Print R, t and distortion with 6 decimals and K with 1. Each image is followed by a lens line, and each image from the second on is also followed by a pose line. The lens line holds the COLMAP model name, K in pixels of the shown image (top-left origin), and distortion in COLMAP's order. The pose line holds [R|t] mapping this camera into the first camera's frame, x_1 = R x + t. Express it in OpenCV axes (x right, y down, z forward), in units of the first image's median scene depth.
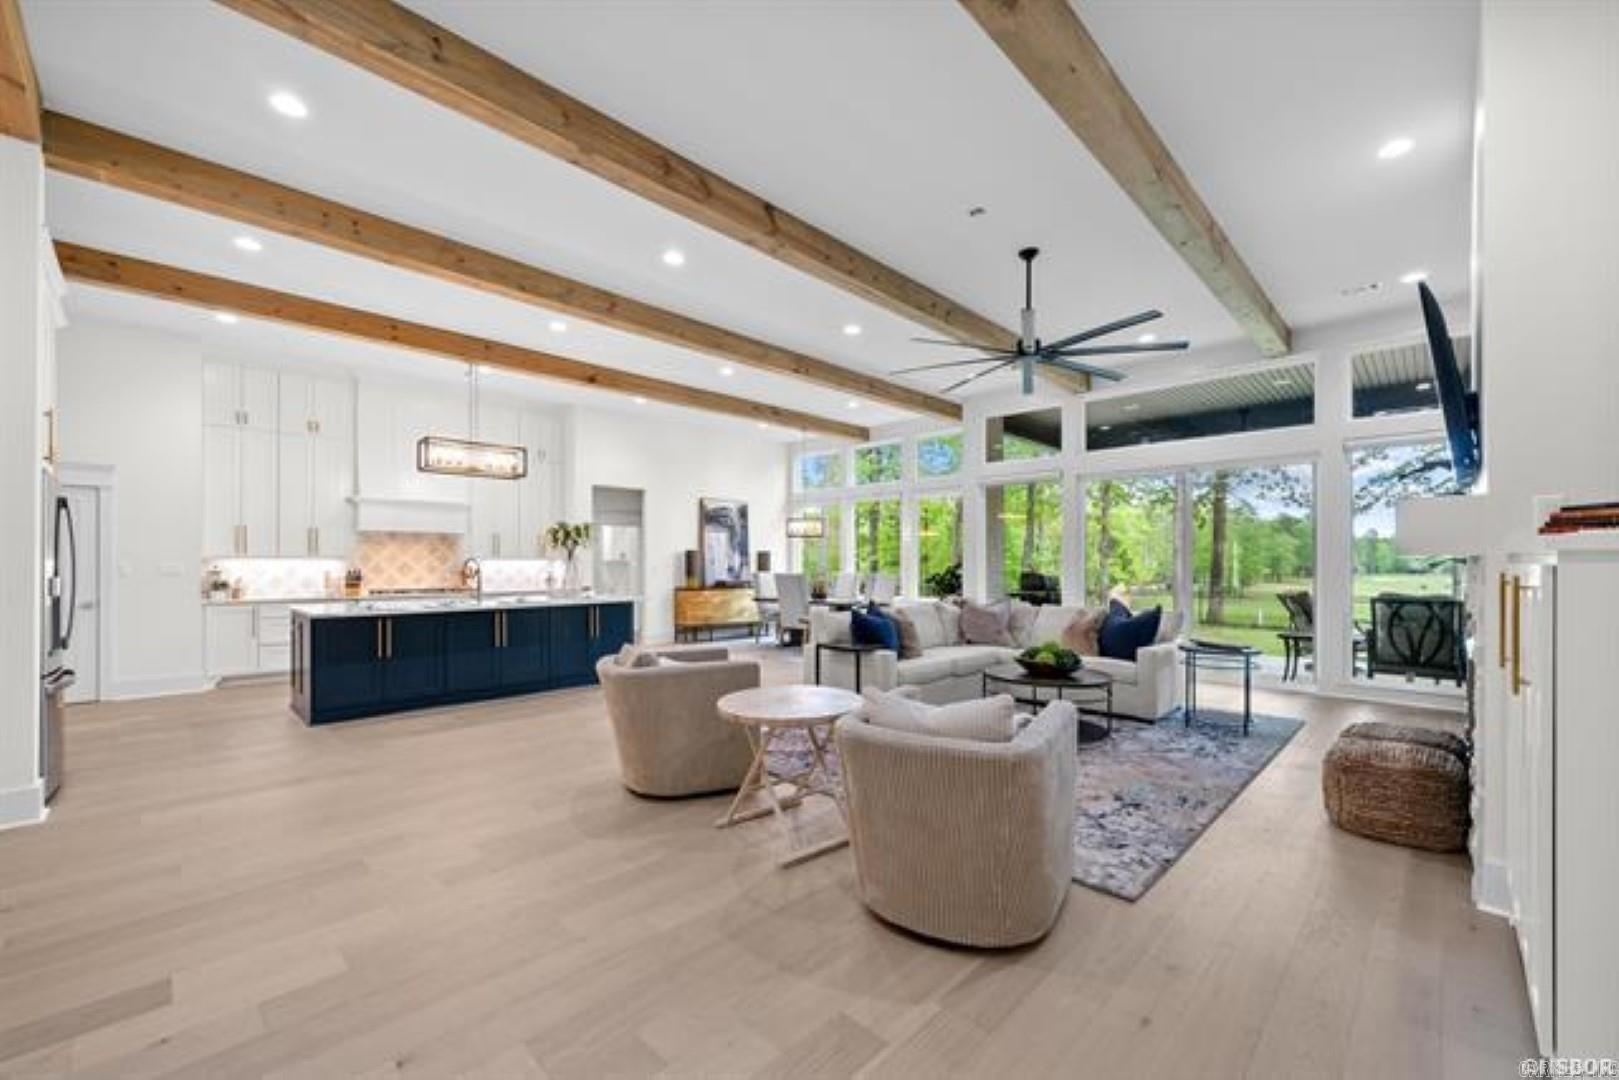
lens RADIAL K [[649.8, 0, 807.6], [0, 649.8, 564.2], [0, 0, 1]] dist [0.000070, 0.000046]
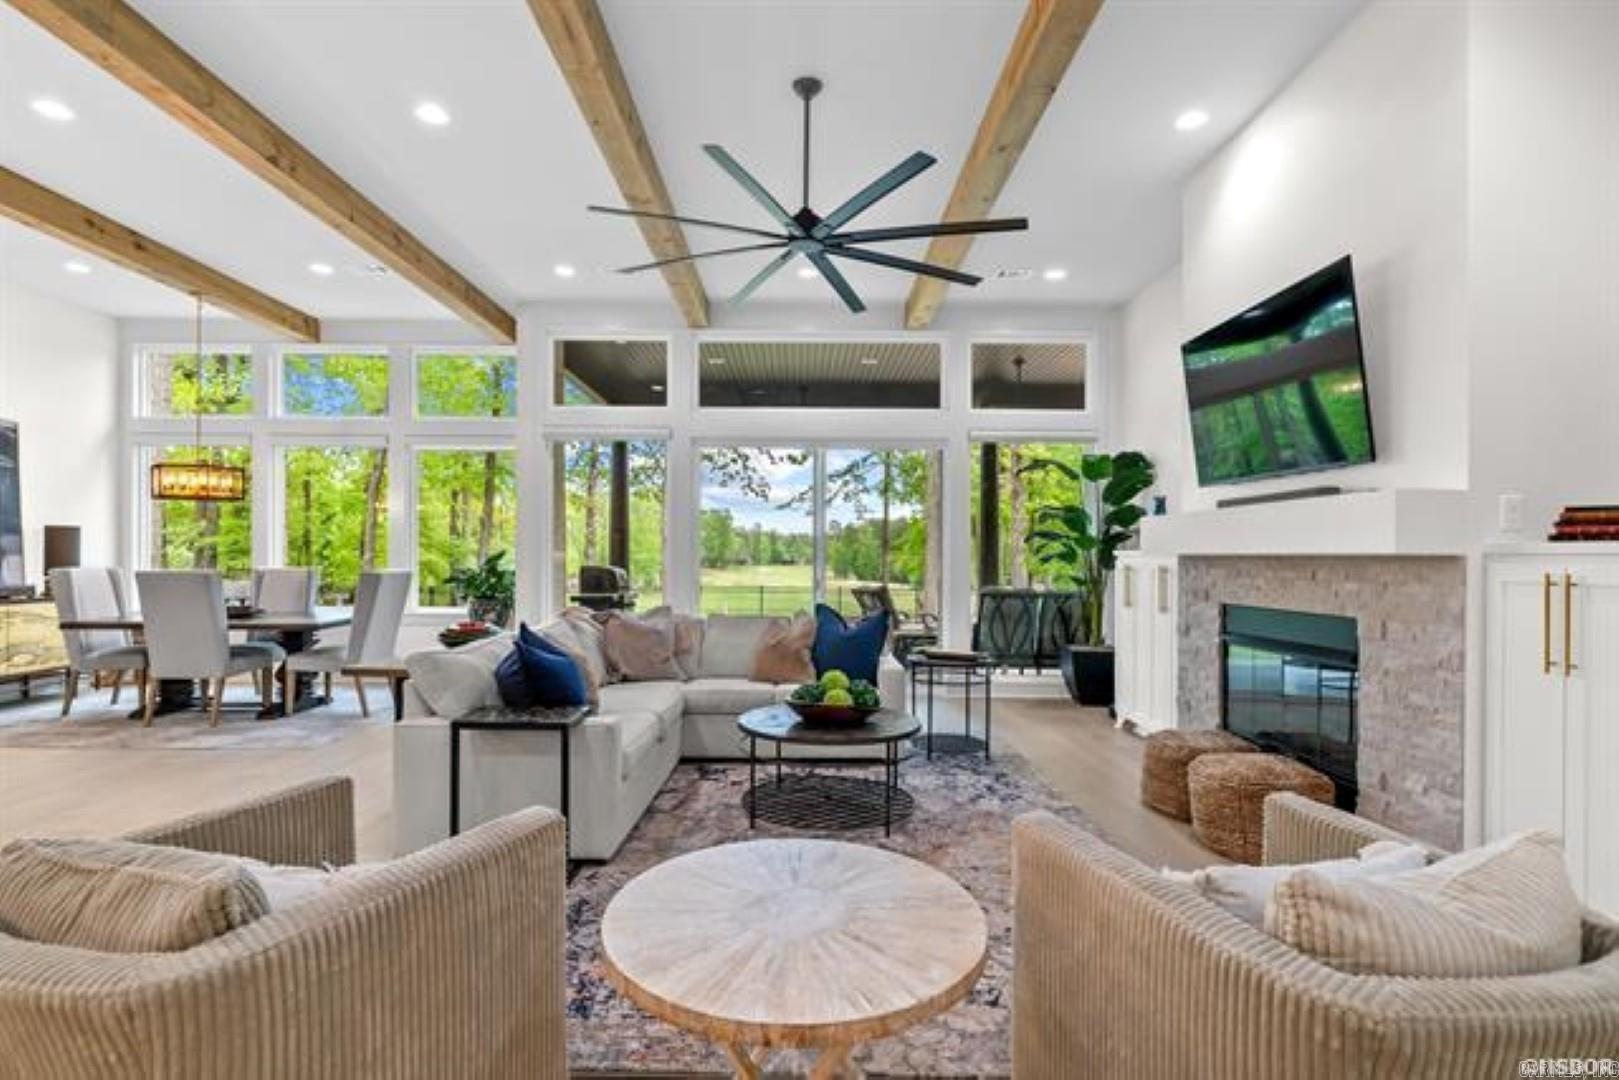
lens RADIAL K [[800.4, 0, 804.9], [0, 800.4, 558.3], [0, 0, 1]] dist [0.000853, 0.000278]
pose [[0.710755, 0.002704, 0.703434, -0.175595], [-0.006898, 0.999971, 0.003126, -0.001884], [-0.703406, -0.007075, 0.710754, 0.317702]]
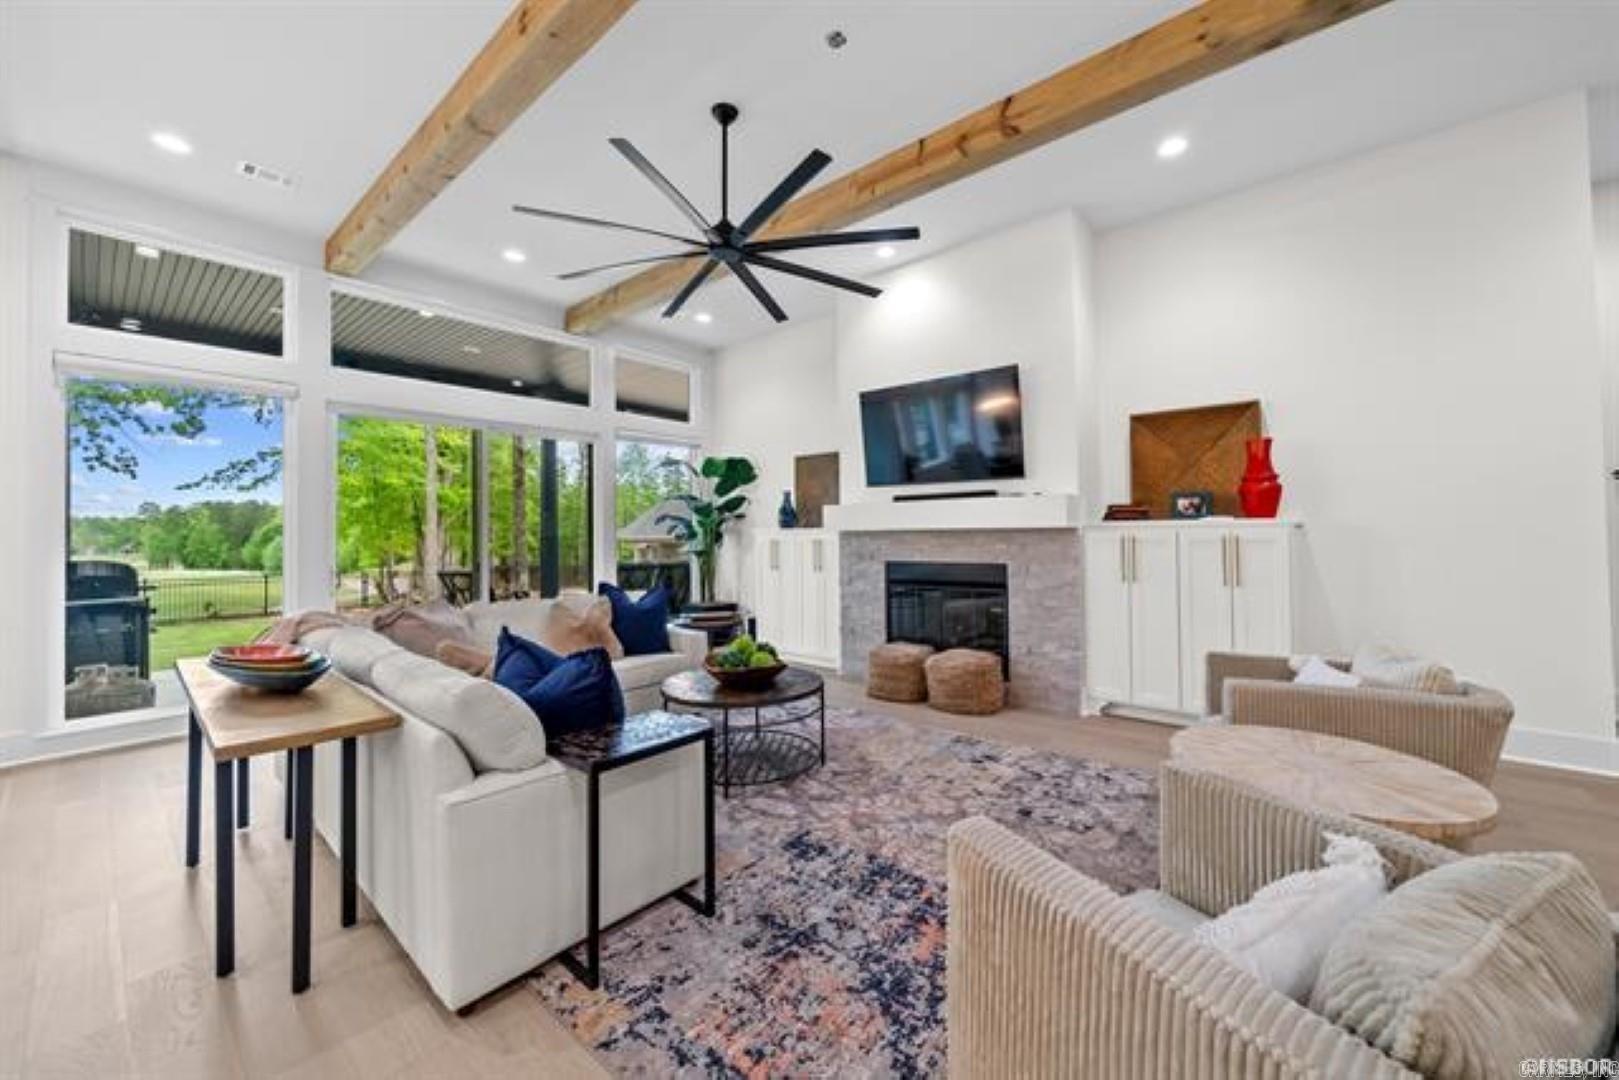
lens RADIAL K [[621.1, 0, 812.3], [0, 621.1, 524.9], [0, 0, 1]] dist [-0.001701, -0.000006]
pose [[-0.068585, 0.016395, 0.997511, -0.268260], [0.012431, 0.999801, -0.015578, -0.001220], [-0.997568, 0.011331, -0.068775, 0.717461]]
